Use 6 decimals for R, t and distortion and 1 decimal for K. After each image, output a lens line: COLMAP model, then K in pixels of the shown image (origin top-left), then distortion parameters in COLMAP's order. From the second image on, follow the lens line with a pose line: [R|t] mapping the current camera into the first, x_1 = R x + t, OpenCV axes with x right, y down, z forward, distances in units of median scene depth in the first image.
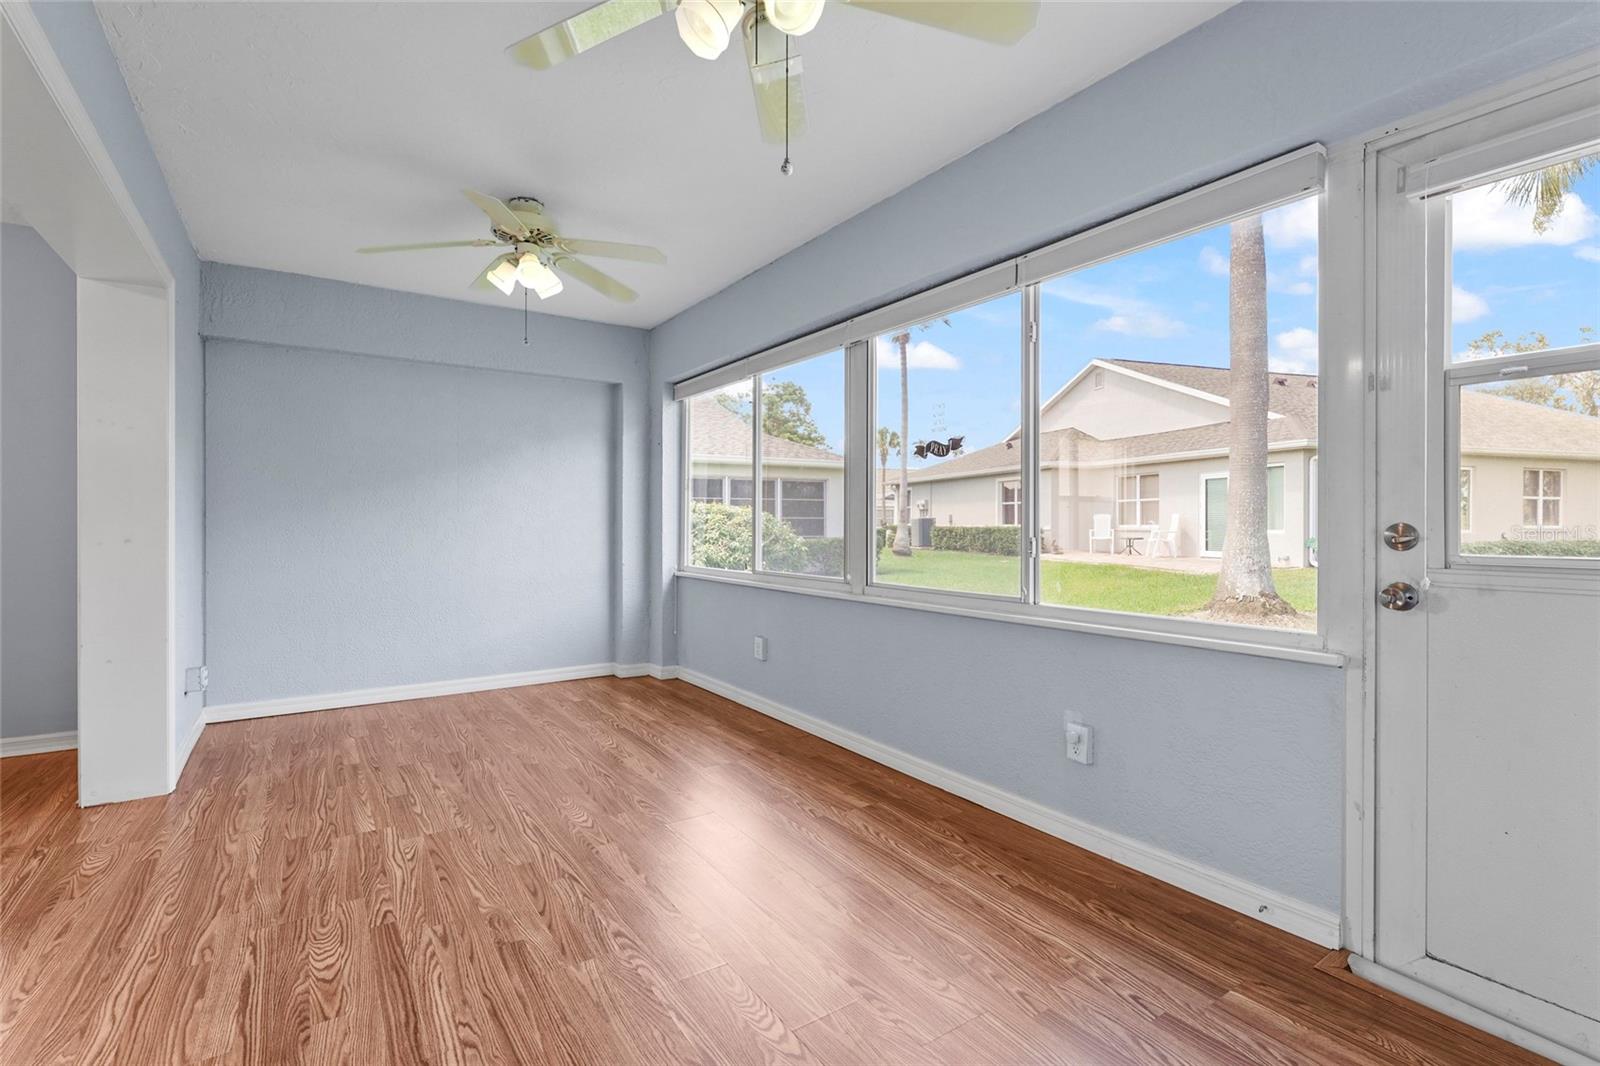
lens RADIAL K [[740.5, 0, 799.1], [0, 740.5, 530.9], [0, 0, 1]] dist [-0.002449, 0.000105]
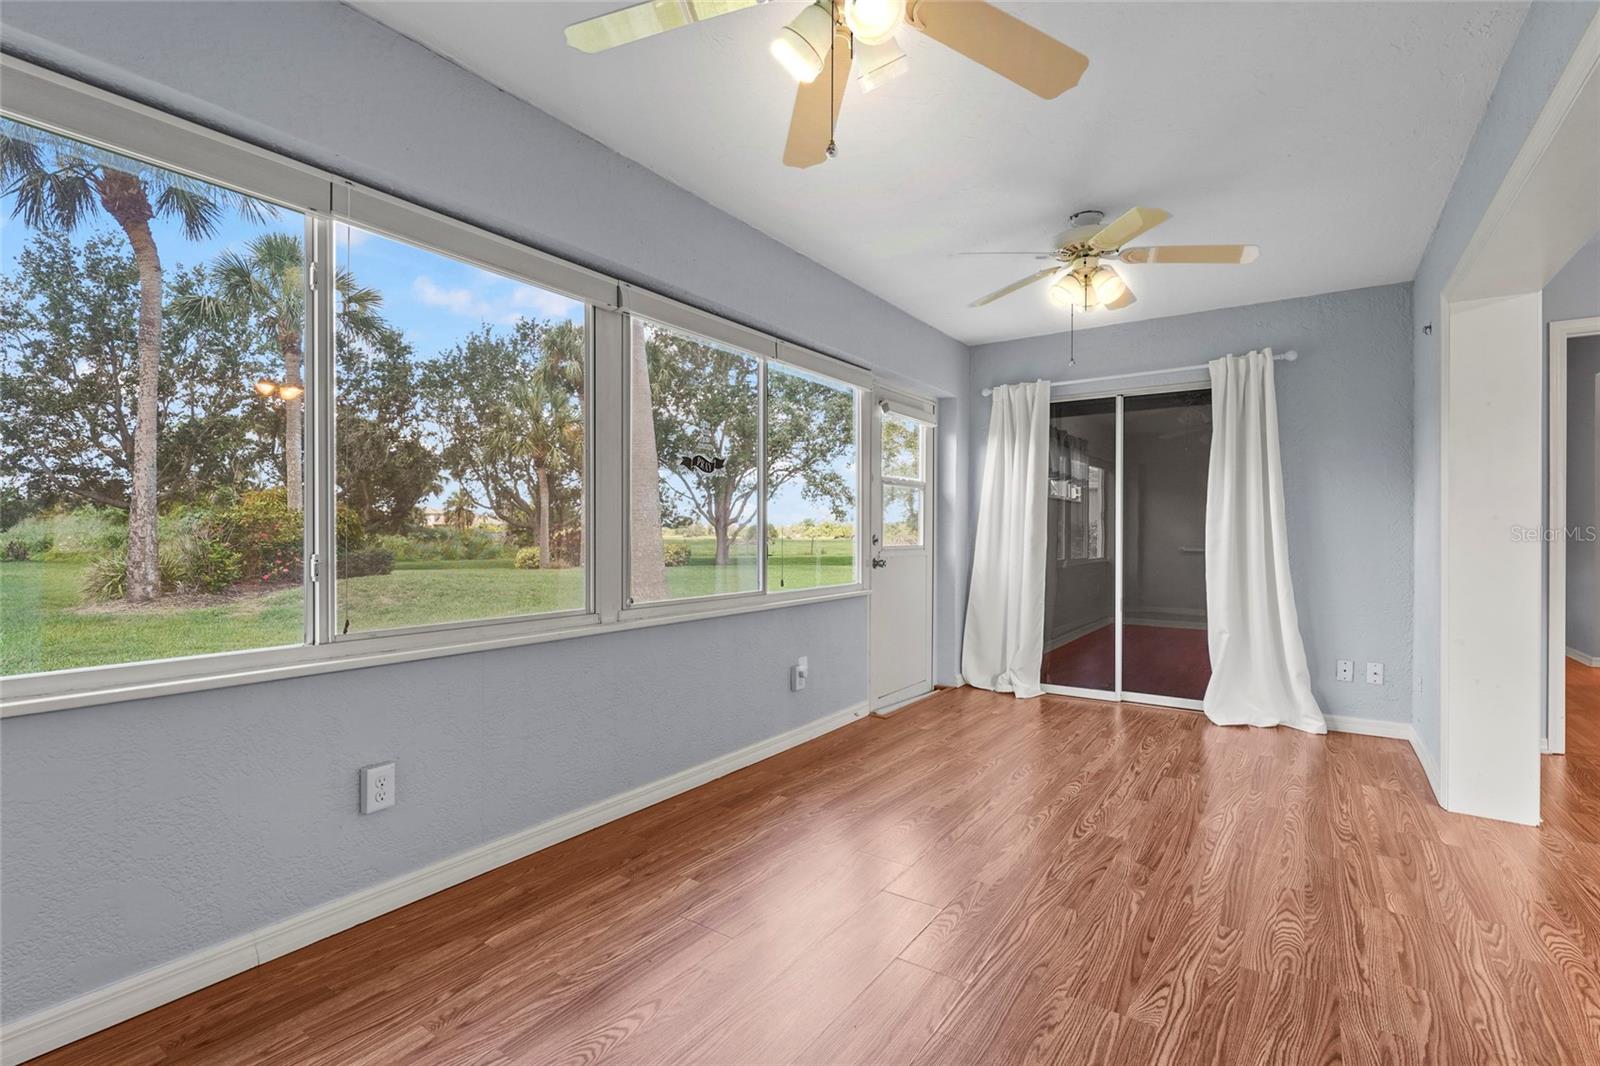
lens RADIAL K [[724.8, 0, 804.4], [0, 724.8, 541.2], [0, 0, 1]] dist [-0.002066, 0.000683]
pose [[-0.365531, -0.012930, 0.930710, -1.142333], [0.006511, 0.999844, 0.016447, -0.023784], [-0.930777, 0.012072, -0.365389, 1.713642]]
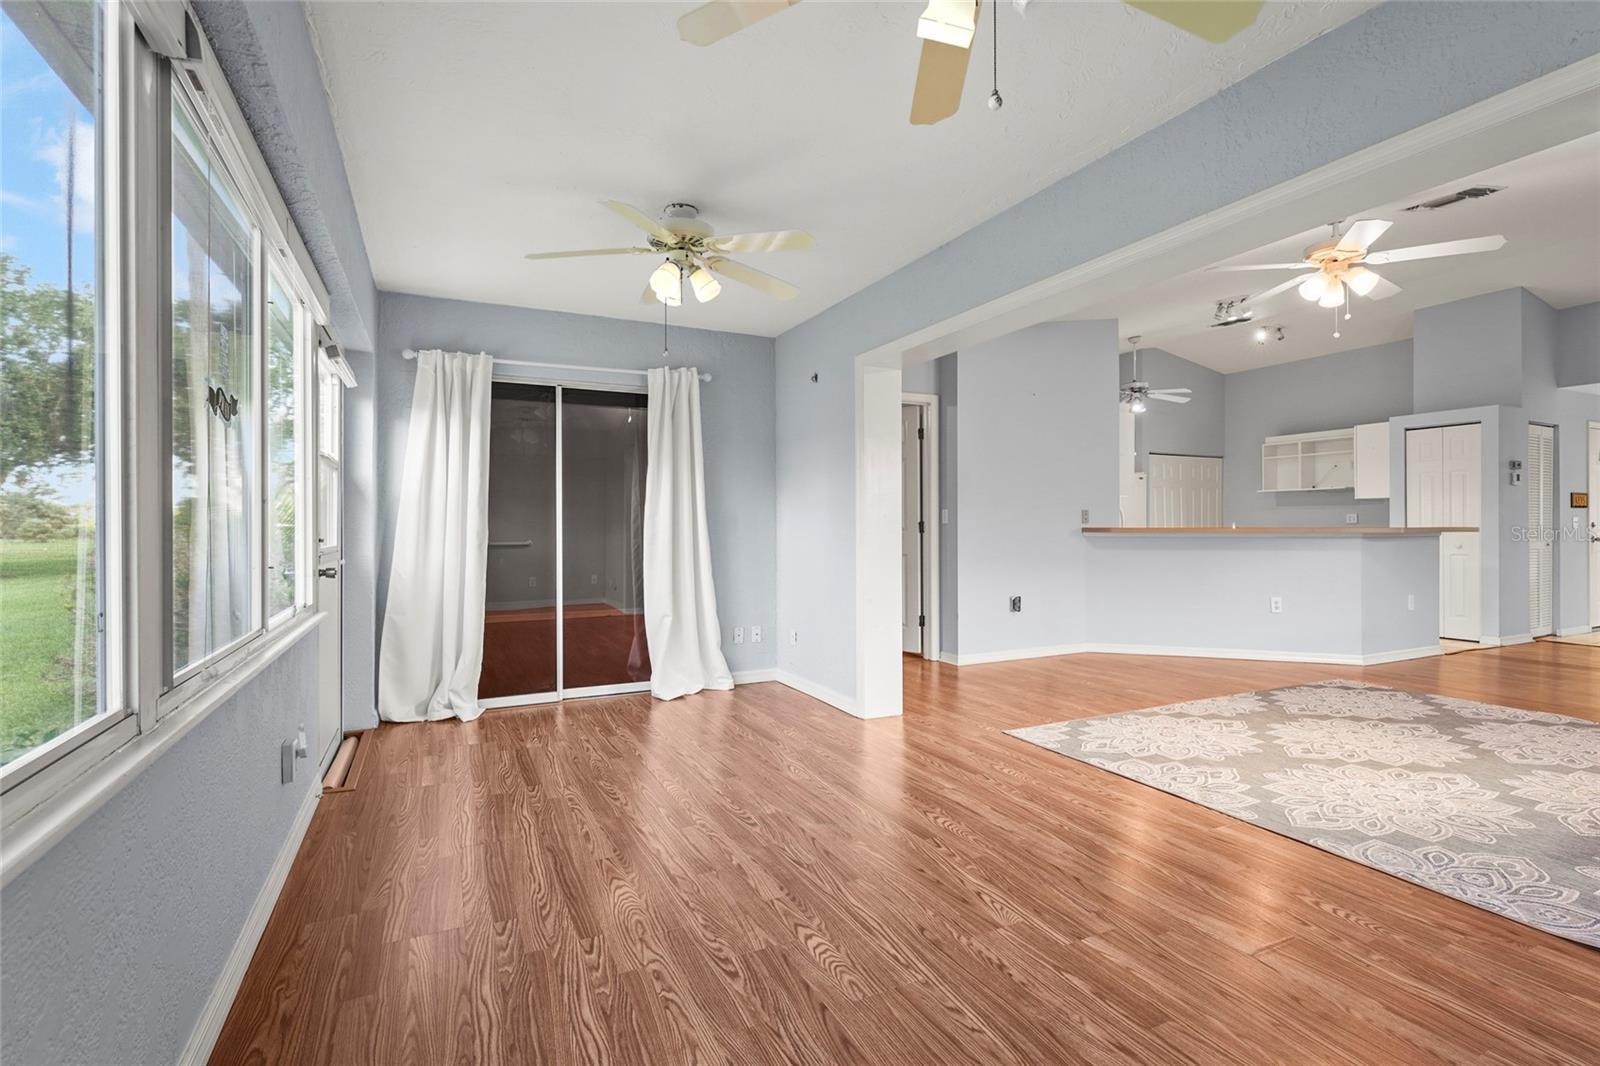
lens RADIAL K [[743.7, 0, 796.0], [0, 743.7, 519.7], [0, 0, 1]] dist [0.000581, 0.000238]
pose [[-0.989864, 0.004480, 0.141950, -0.461789], [0.004892, 0.999985, 0.002554, -0.029124], [-0.141936, 0.003223, -0.989871, 2.083515]]
